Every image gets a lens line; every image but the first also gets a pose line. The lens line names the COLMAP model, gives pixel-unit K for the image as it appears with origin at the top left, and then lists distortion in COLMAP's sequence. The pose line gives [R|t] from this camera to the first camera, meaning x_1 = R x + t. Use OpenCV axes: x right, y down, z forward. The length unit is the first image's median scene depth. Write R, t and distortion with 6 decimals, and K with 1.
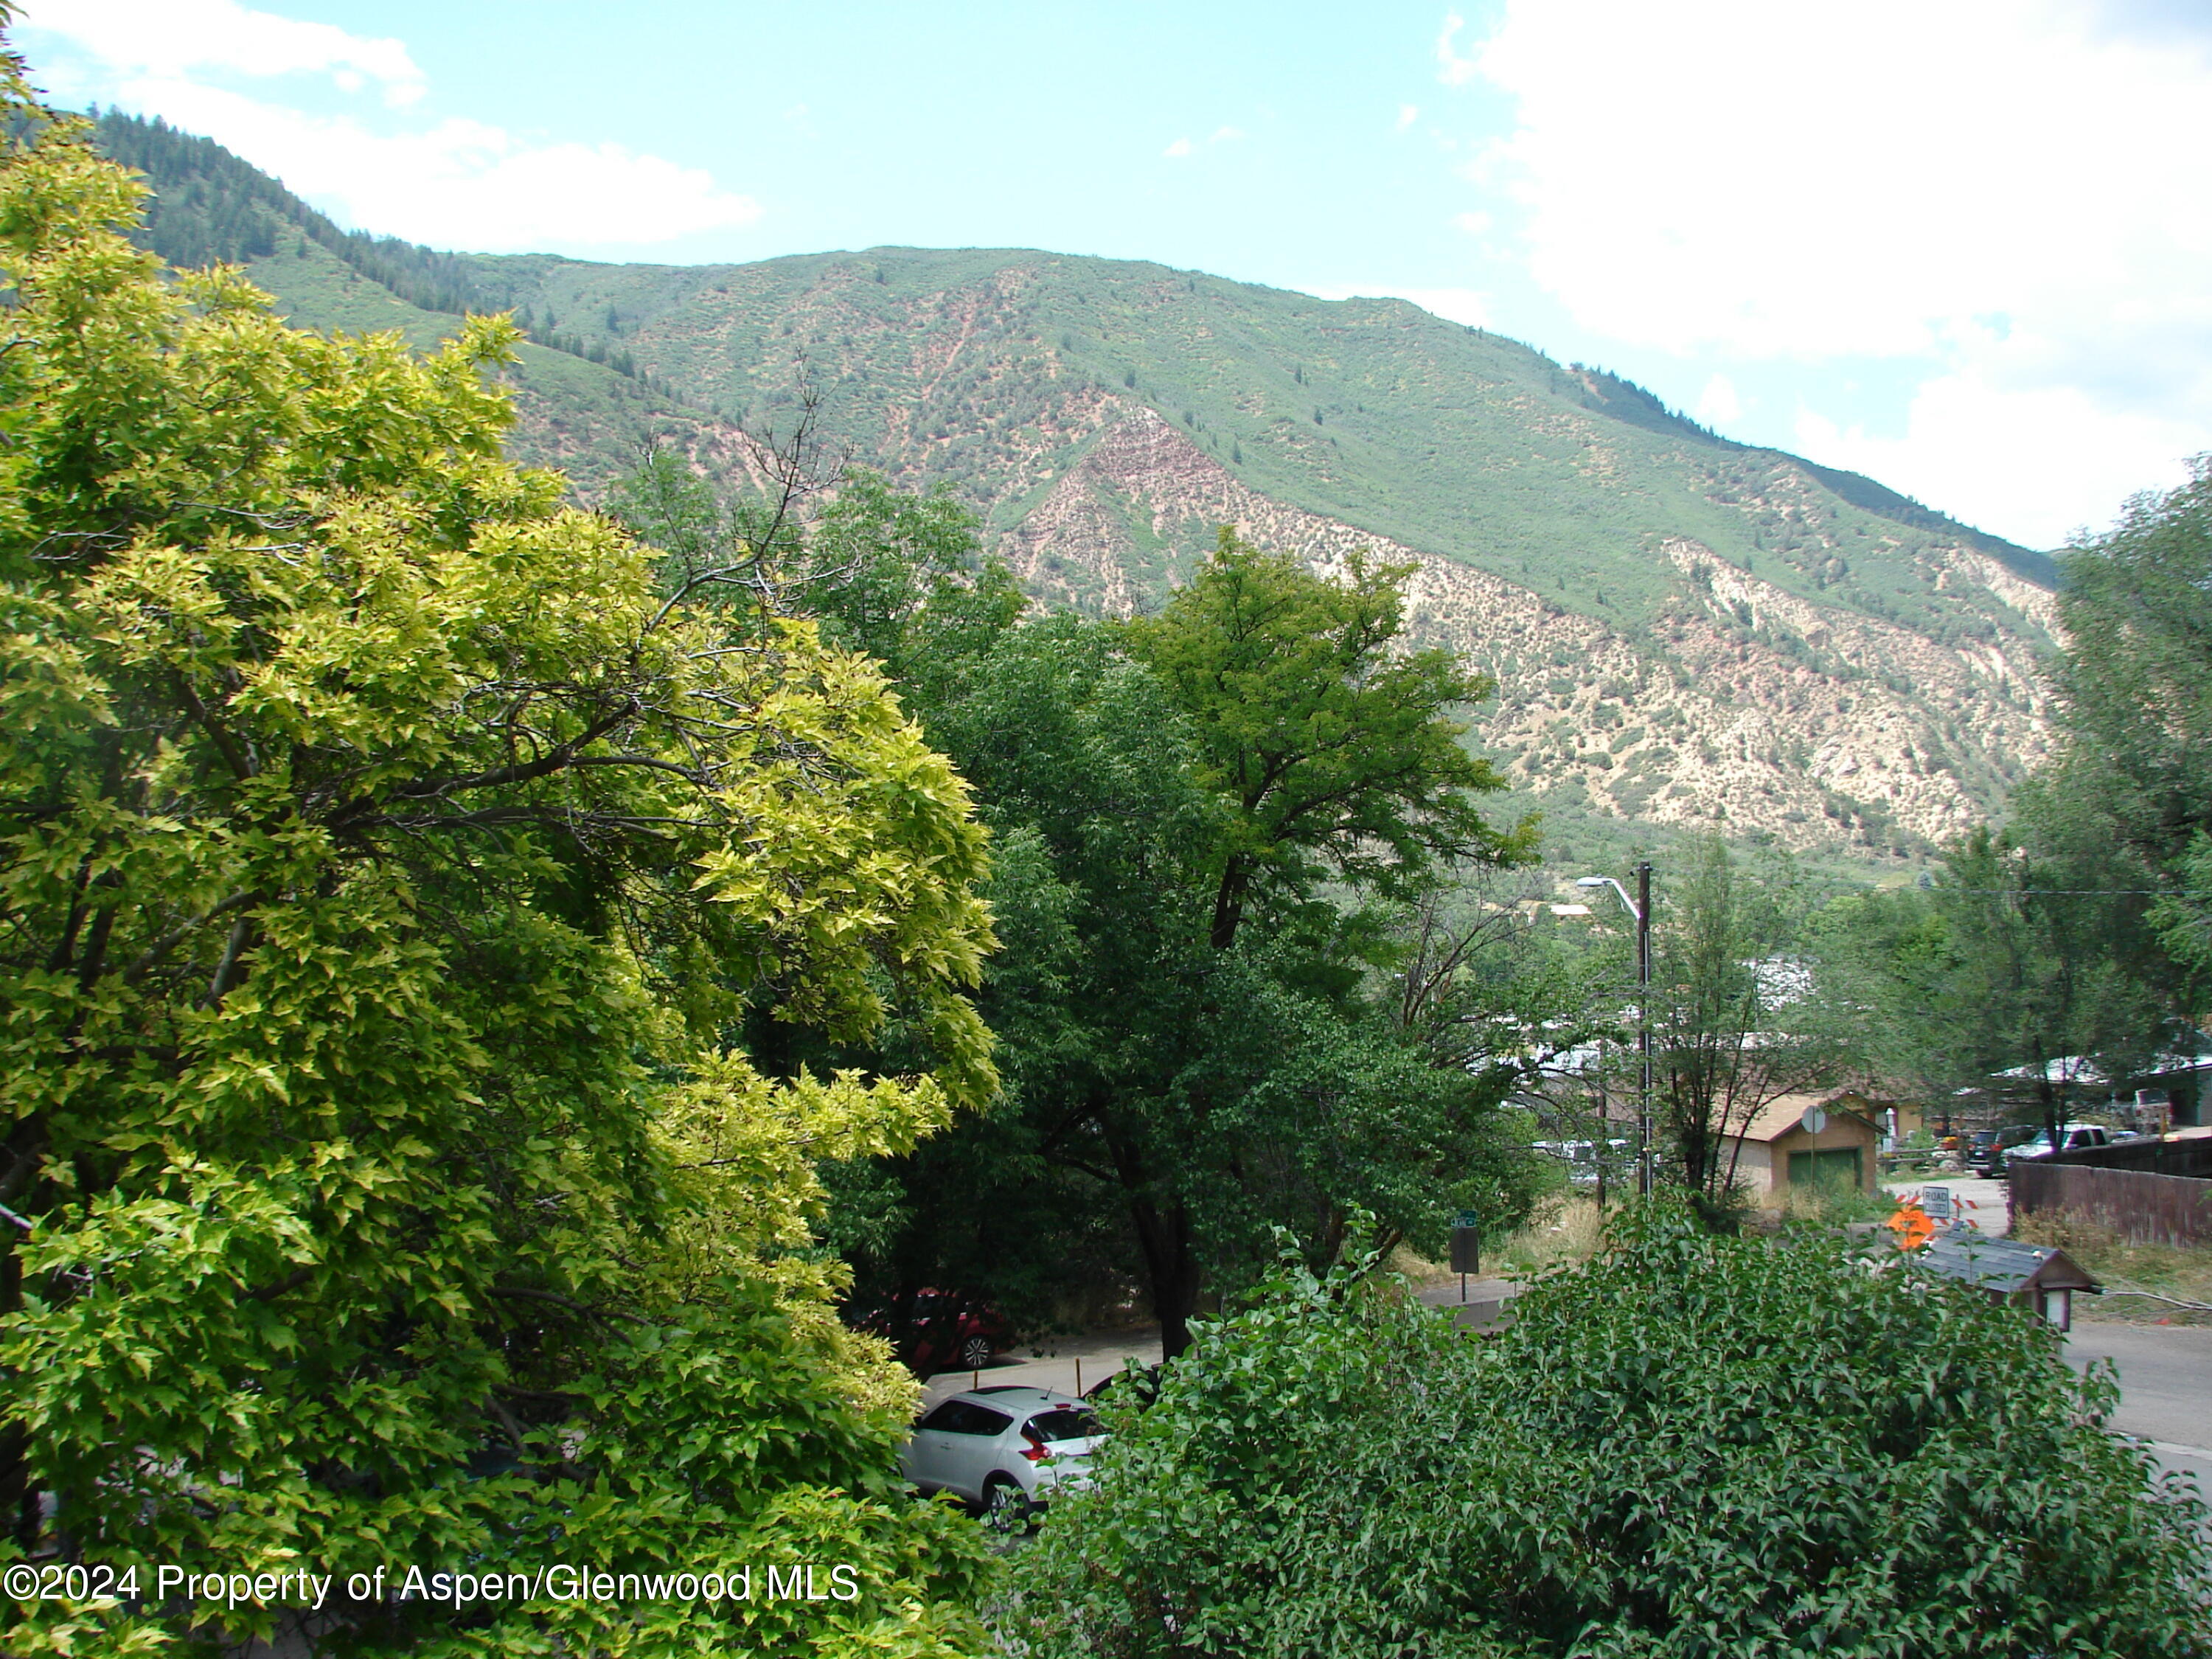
lens RADIAL K [[2364.1, 0, 1081.6], [0, 2364.1, 821.2], [0, 0, 1]] dist [-0.204940, 0.275916]
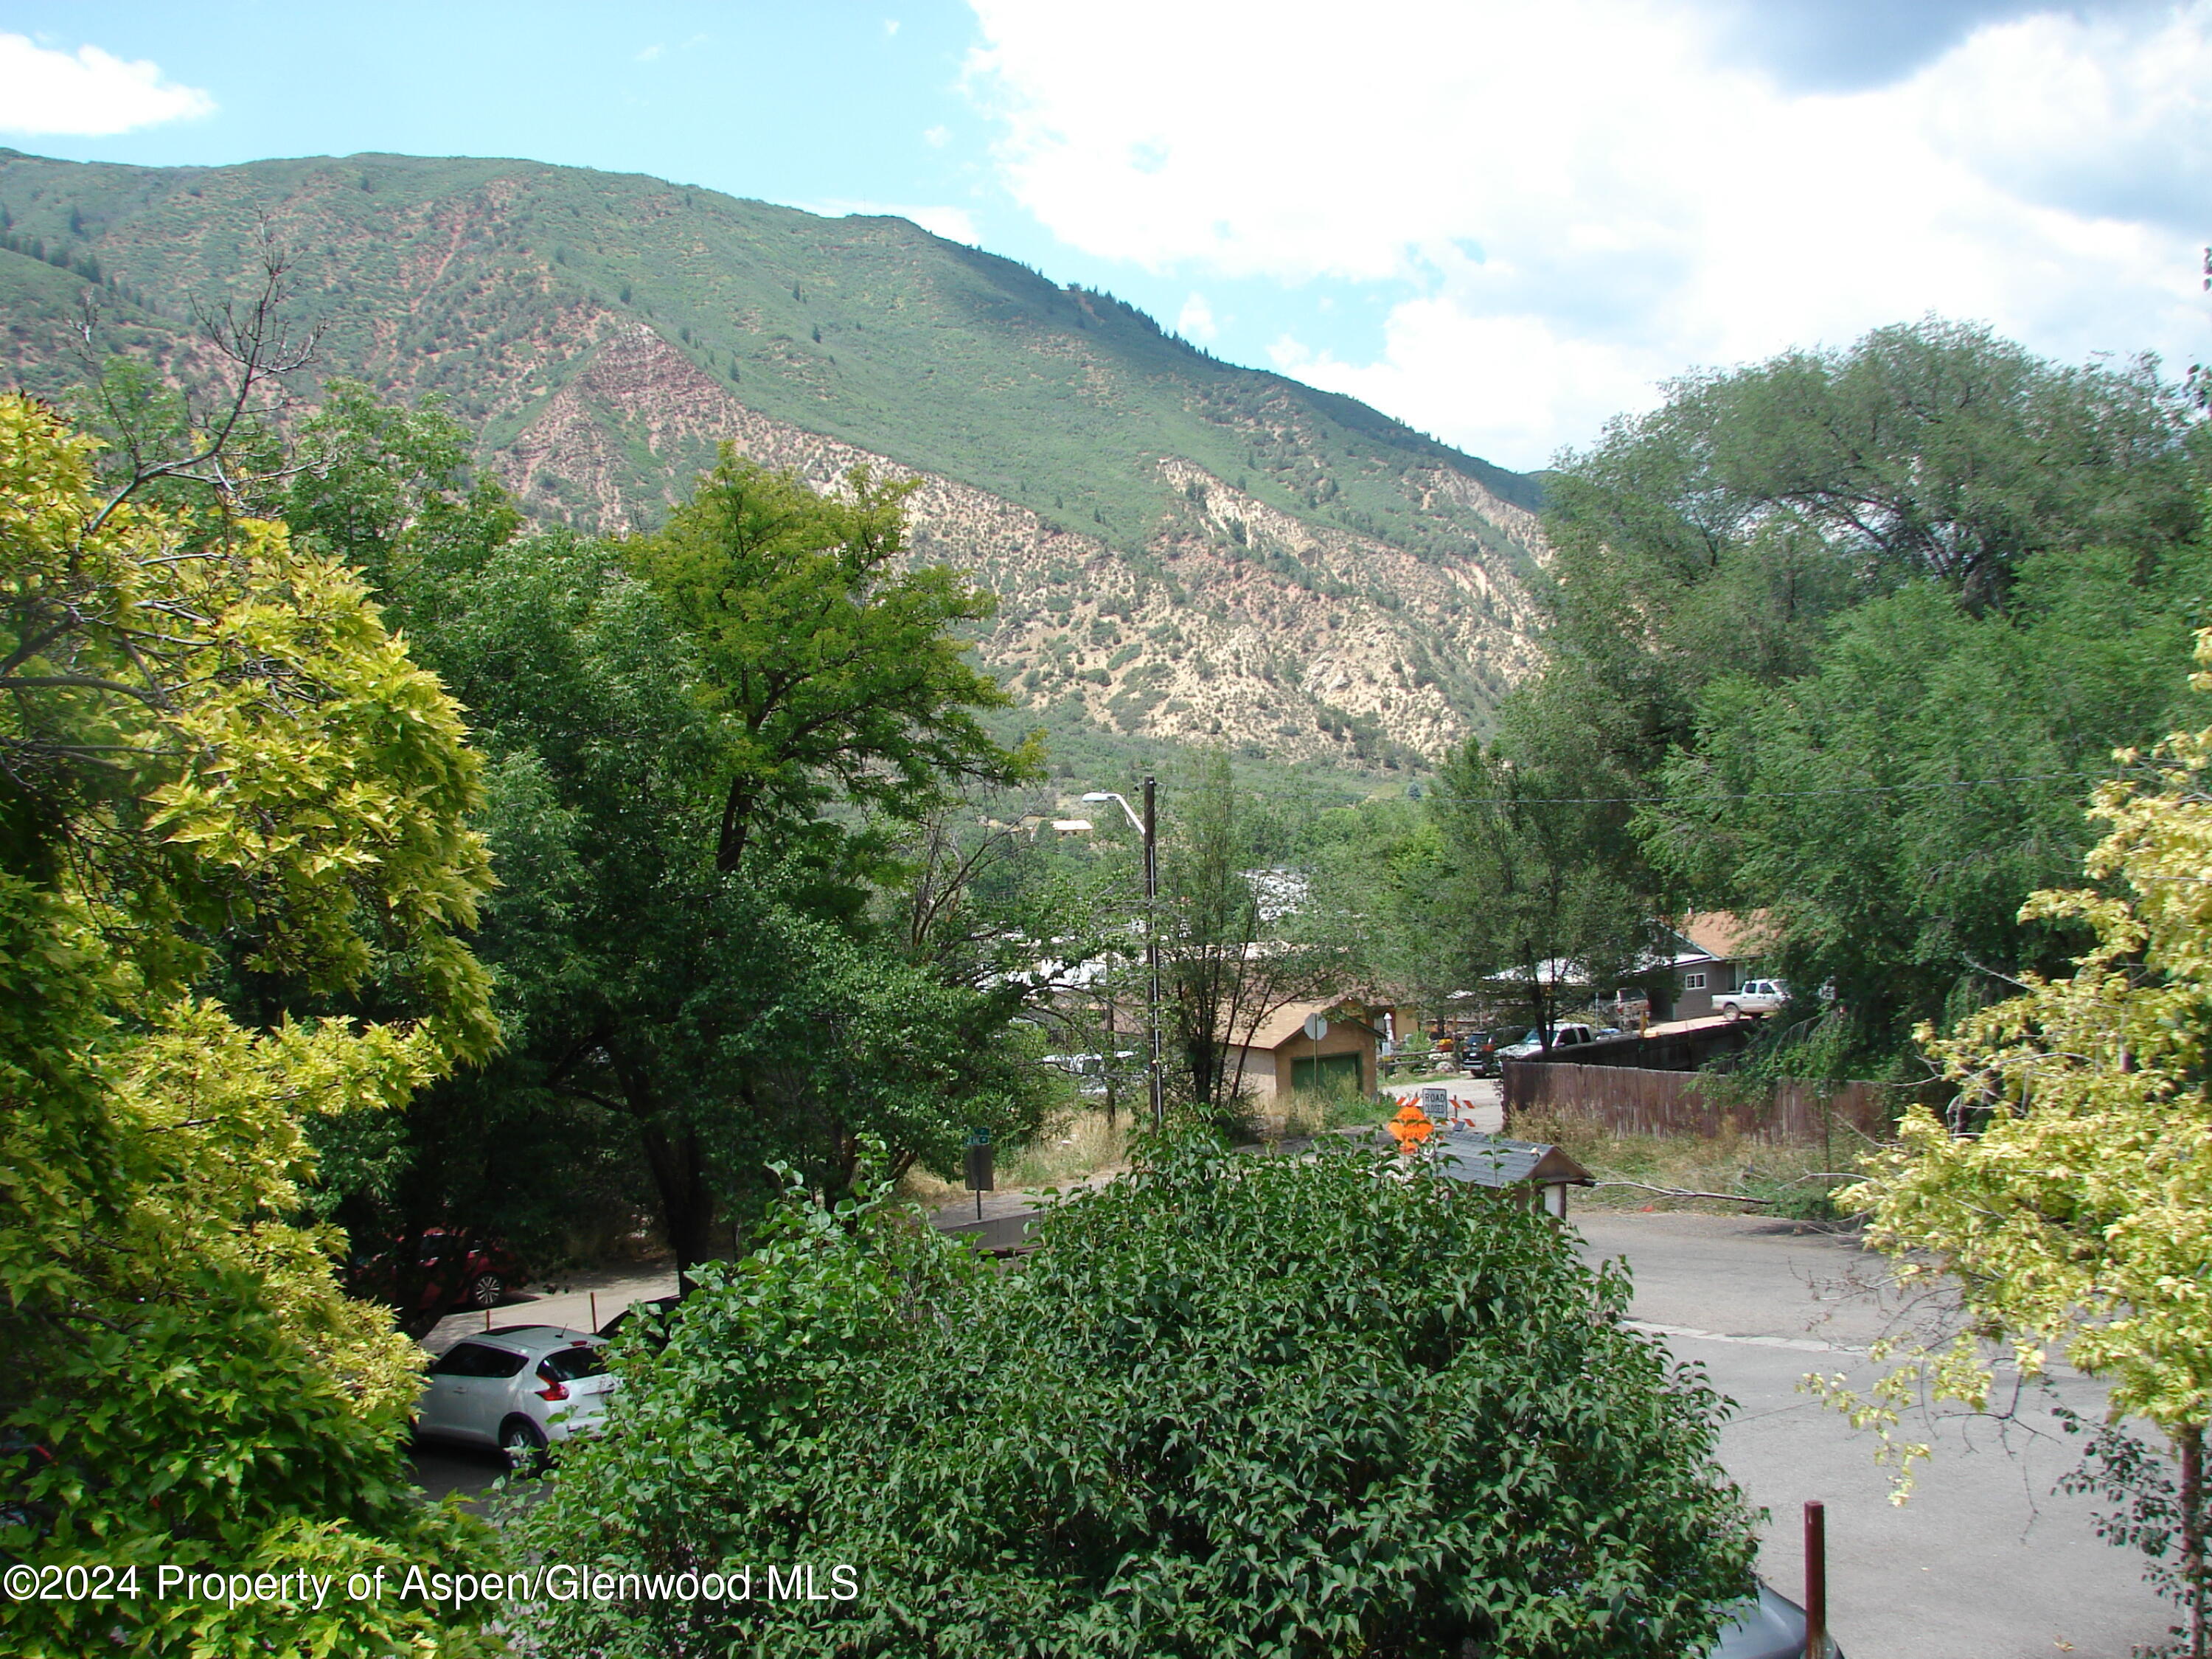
lens RADIAL K [[2364.1, 0, 1081.6], [0, 2364.1, 821.2], [0, 0, 1]] dist [-0.204940, 0.275916]
pose [[0.977828, -0.019241, 0.208524, -0.000378], [0.012104, 0.999298, 0.035445, 0.000070], [-0.209059, -0.032135, 0.977375, 0.012181]]
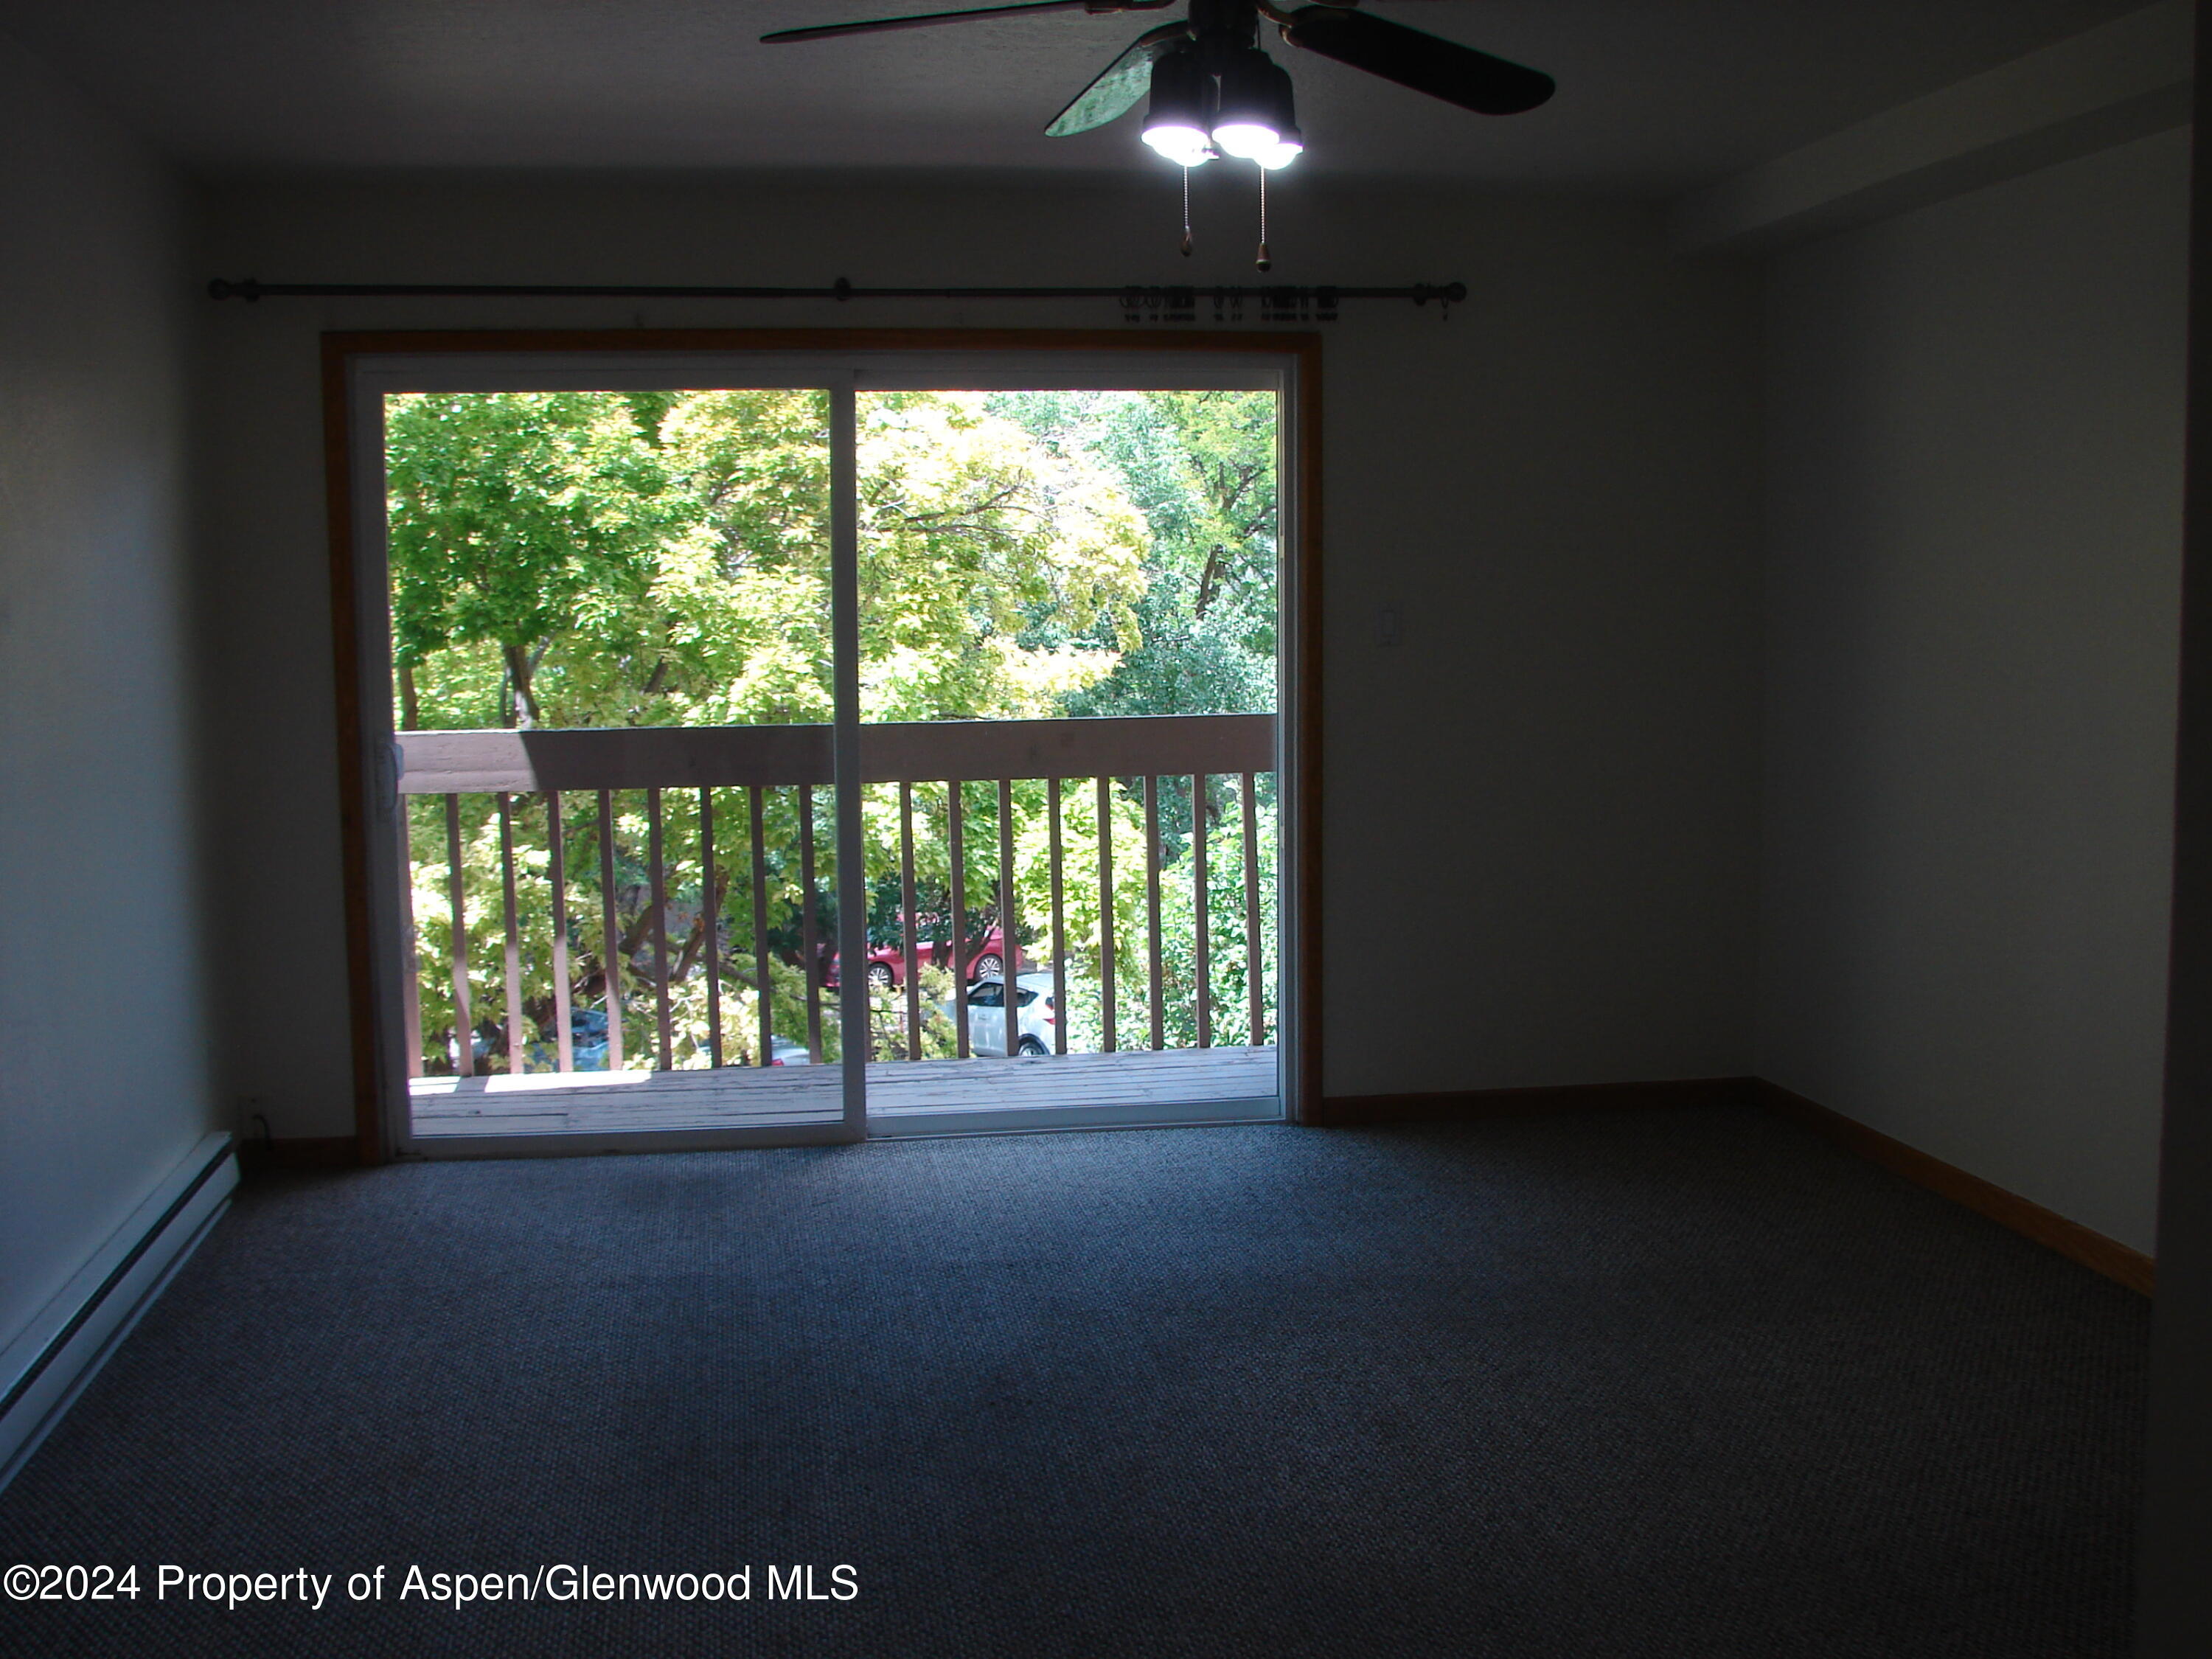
lens RADIAL K [[2364.1, 0, 1081.6], [0, 2364.1, 821.2], [0, 0, 1]] dist [-0.204940, 0.275916]
pose [[0.999897, -0.001439, 0.014261, -0.033536], [-0.000406, 0.991706, 0.128530, -0.004534], [-0.014327, -0.128522, 0.991603, -0.381235]]
